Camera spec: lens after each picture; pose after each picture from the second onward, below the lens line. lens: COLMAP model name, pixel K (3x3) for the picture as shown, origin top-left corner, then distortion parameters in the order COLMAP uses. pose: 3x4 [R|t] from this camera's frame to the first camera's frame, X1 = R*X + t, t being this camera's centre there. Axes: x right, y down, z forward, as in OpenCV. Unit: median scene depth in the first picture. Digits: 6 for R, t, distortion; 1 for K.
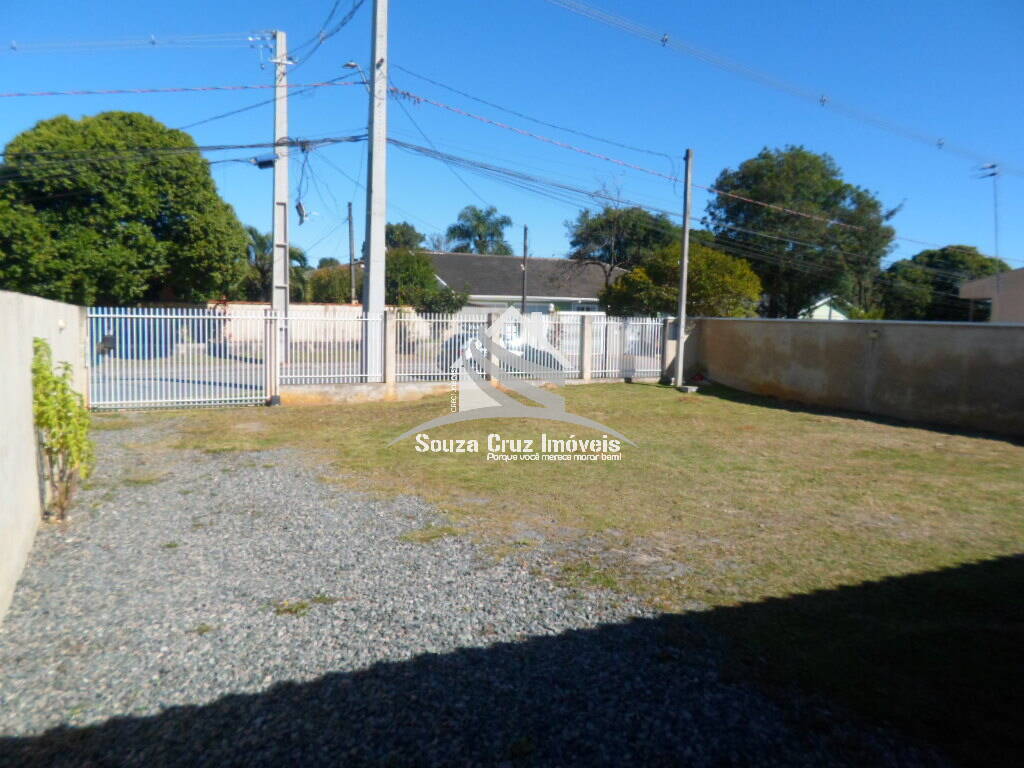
lens RADIAL K [[788.4, 0, 508.7], [0, 788.4, 381.3], [0, 0, 1]] dist [-0.004792, -0.014172]
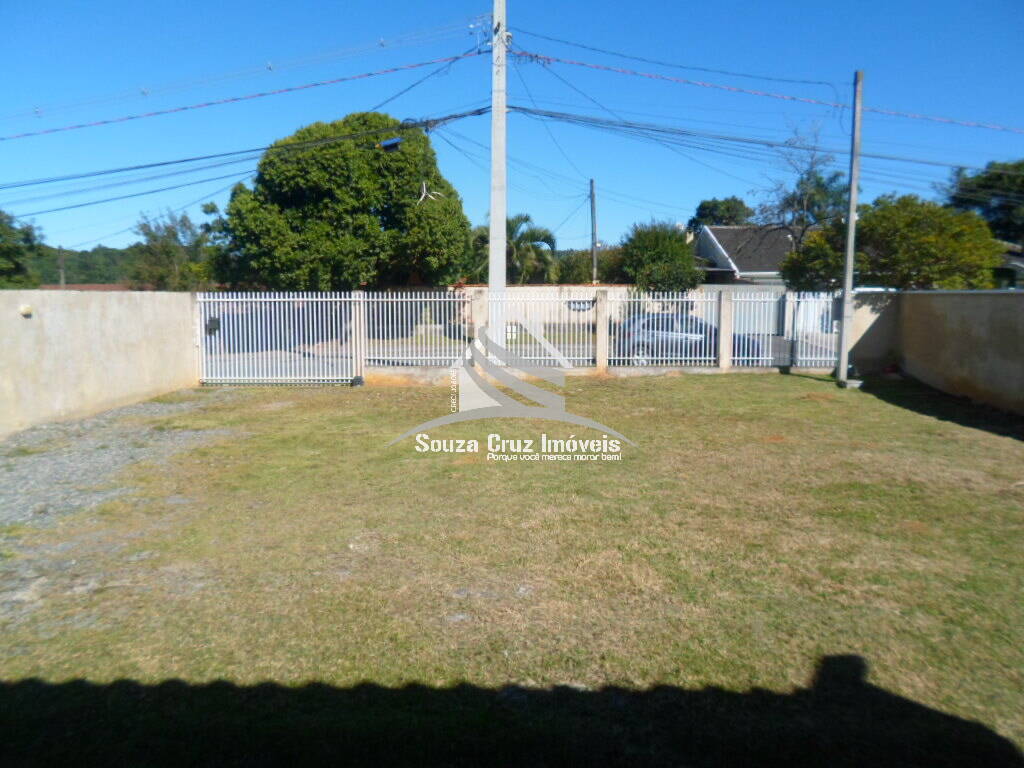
lens RADIAL K [[790.6, 0, 508.6], [0, 790.6, 381.2], [0, 0, 1]] dist [-0.017236, 0.014226]
pose [[0.887185, 0.033097, -0.460225, 0.219359], [-0.022850, 0.999352, 0.027819, -0.005061], [0.460848, -0.014164, 0.887366, 0.119188]]
